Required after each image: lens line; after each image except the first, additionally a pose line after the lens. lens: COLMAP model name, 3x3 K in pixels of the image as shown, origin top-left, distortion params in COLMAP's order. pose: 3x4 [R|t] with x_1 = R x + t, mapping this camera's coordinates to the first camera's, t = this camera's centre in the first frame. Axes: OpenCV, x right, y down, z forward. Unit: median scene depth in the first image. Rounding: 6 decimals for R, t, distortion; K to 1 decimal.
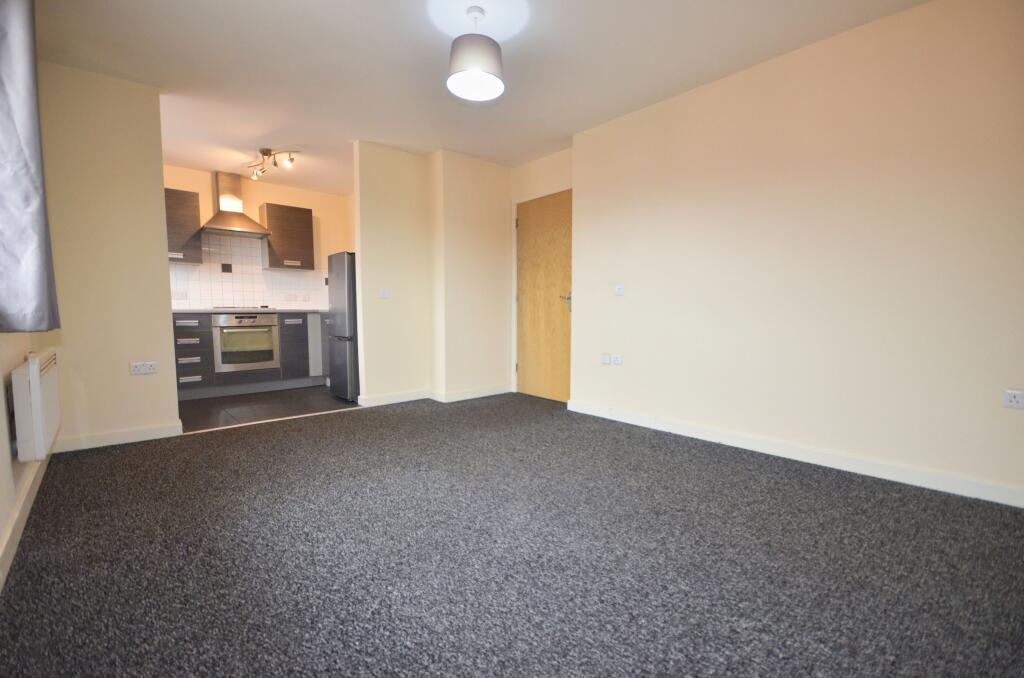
lens RADIAL K [[447.1, 0, 517.1], [0, 447.1, 347.6], [0, 0, 1]] dist [0.001844, -0.002758]
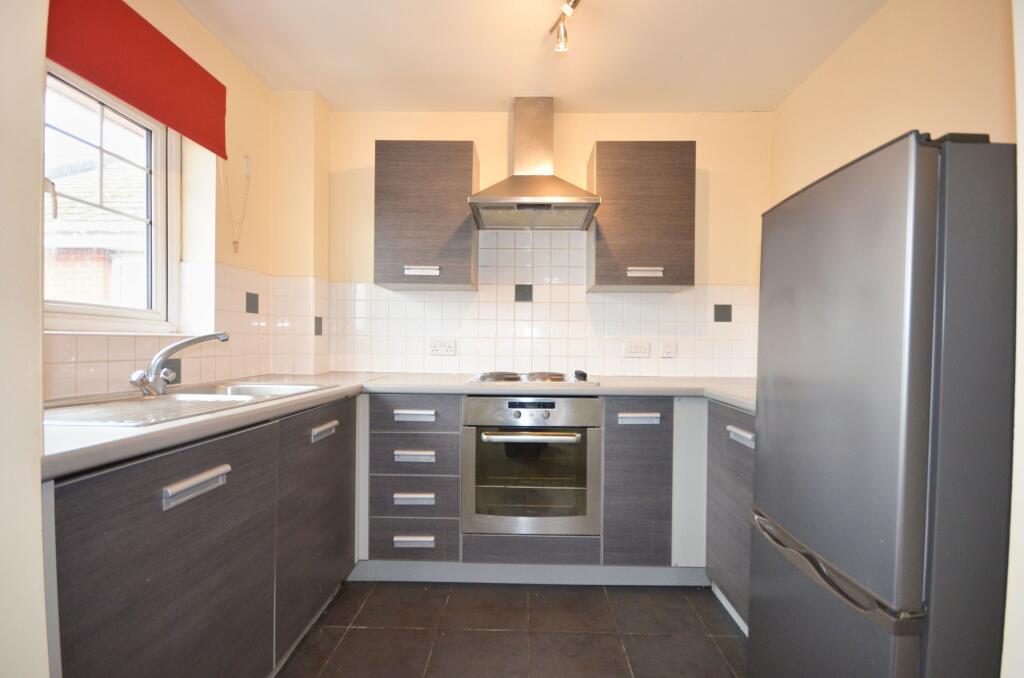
lens RADIAL K [[447.1, 0, 516.0], [0, 447.1, 348.7], [0, 0, 1]] dist [0.001844, -0.002758]
pose [[0.723659, 0.017575, -0.689934, -0.335699], [-0.066835, 0.996762, -0.044711, -0.101059], [0.686914, 0.078467, 0.722490, 0.694760]]
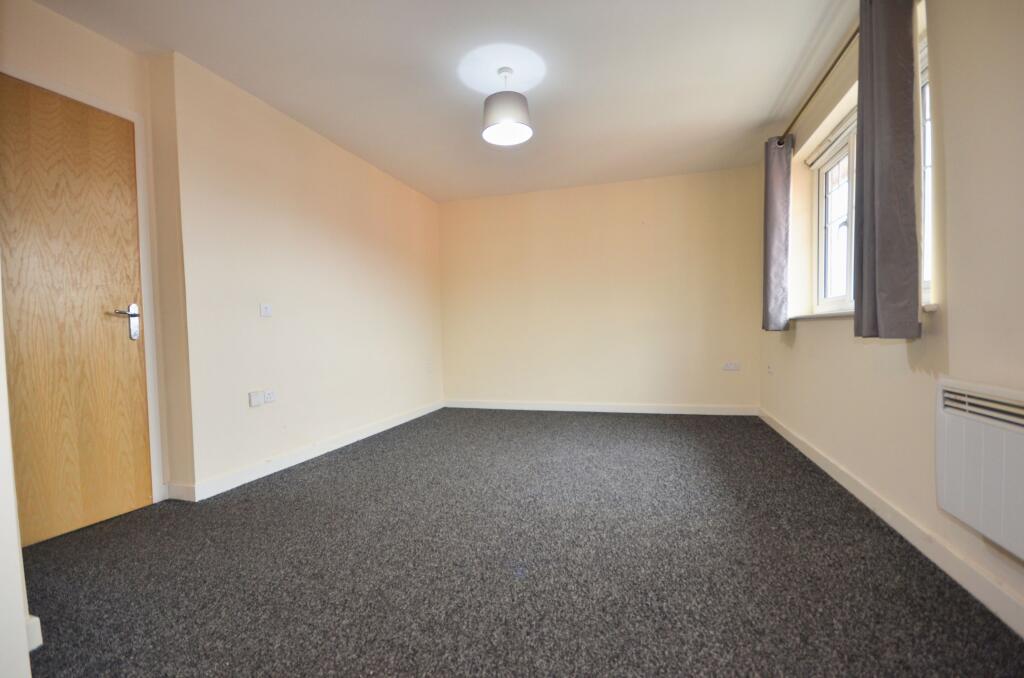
lens RADIAL K [[447.1, 0, 517.5], [0, 447.1, 341.6], [0, 0, 1]] dist [0.001844, -0.002758]
pose [[-0.520472, -0.009515, 0.853826, -0.536882], [0.091628, 0.993542, 0.066927, -0.064428], [-0.848949, 0.113068, -0.516238, 0.800543]]
